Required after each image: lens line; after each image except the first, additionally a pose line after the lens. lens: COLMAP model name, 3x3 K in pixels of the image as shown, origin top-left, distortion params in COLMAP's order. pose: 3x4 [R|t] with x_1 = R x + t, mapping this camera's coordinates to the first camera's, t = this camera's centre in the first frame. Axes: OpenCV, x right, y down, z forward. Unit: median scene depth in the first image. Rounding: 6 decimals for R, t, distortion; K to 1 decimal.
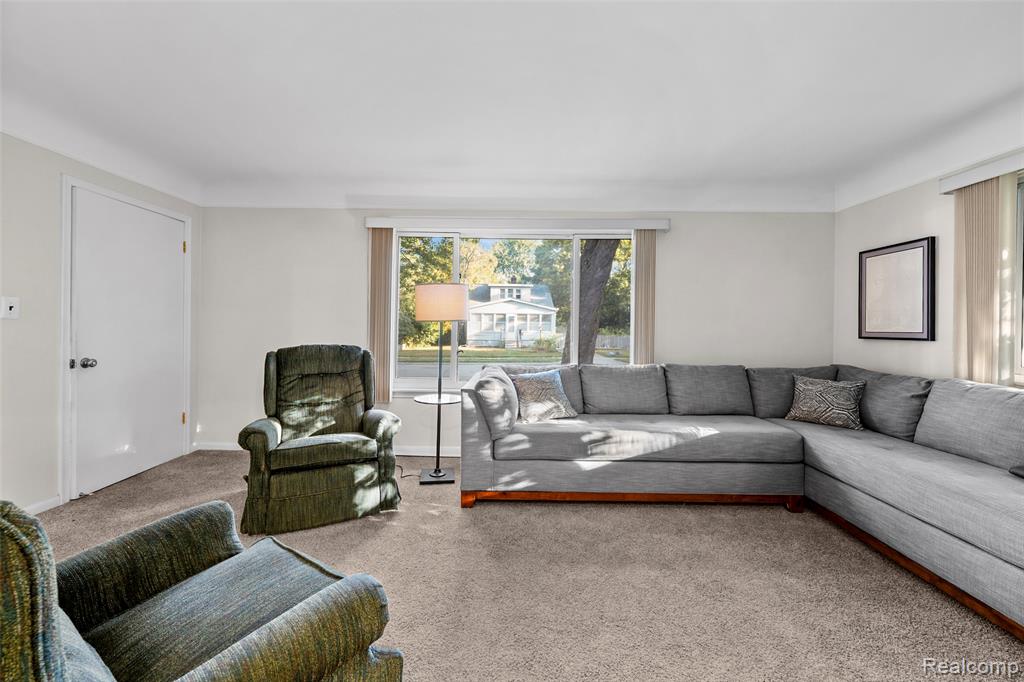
lens RADIAL K [[414.7, 0, 514.5], [0, 414.7, 327.8], [0, 0, 1]] dist [0.000418, 0.000155]
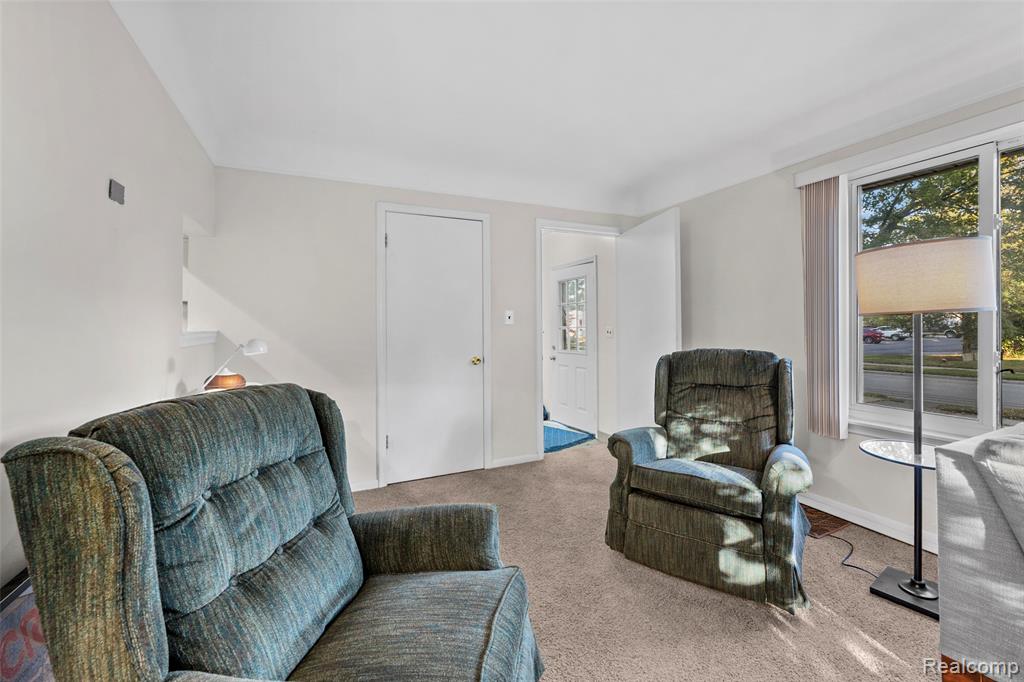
lens RADIAL K [[414.7, 0, 514.5], [0, 414.7, 327.8], [0, 0, 1]] dist [0.000418, 0.000155]
pose [[0.425643, -0.016267, -0.904745, 0.102462], [0.011762, 0.999853, -0.012443, 0.005433], [0.904815, -0.005345, 0.425772, 0.319052]]
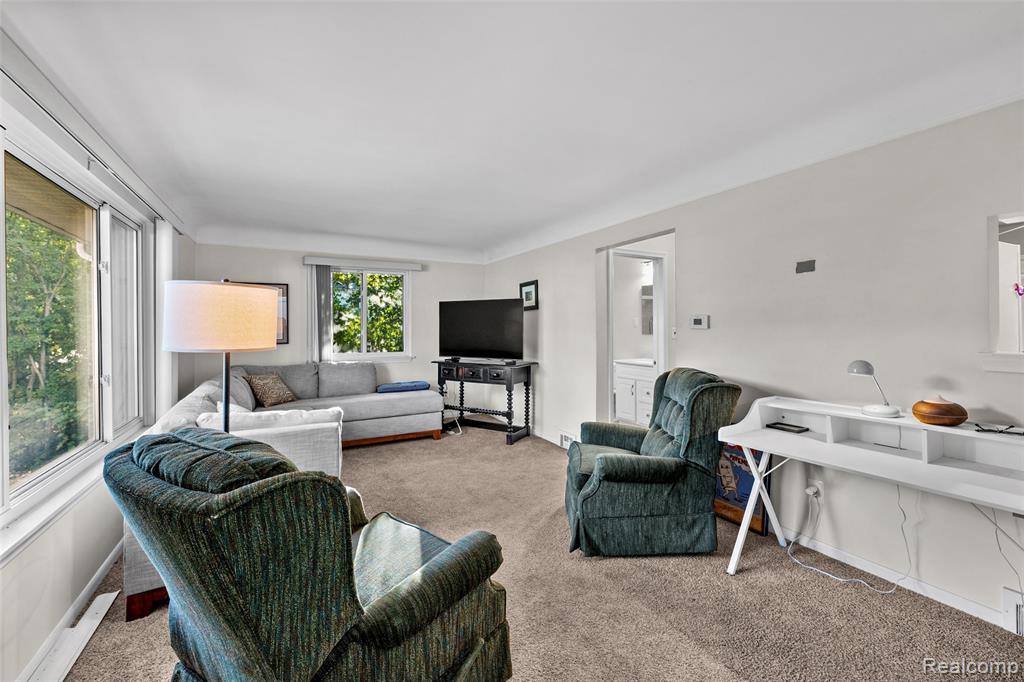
lens RADIAL K [[414.7, 0, 514.5], [0, 414.7, 327.8], [0, 0, 1]] dist [0.000418, 0.000155]
pose [[-0.493669, -0.012998, 0.869553, -0.977479], [0.003333, 0.999853, 0.016838, -0.060318], [-0.869643, 0.011211, -0.493553, 1.040833]]
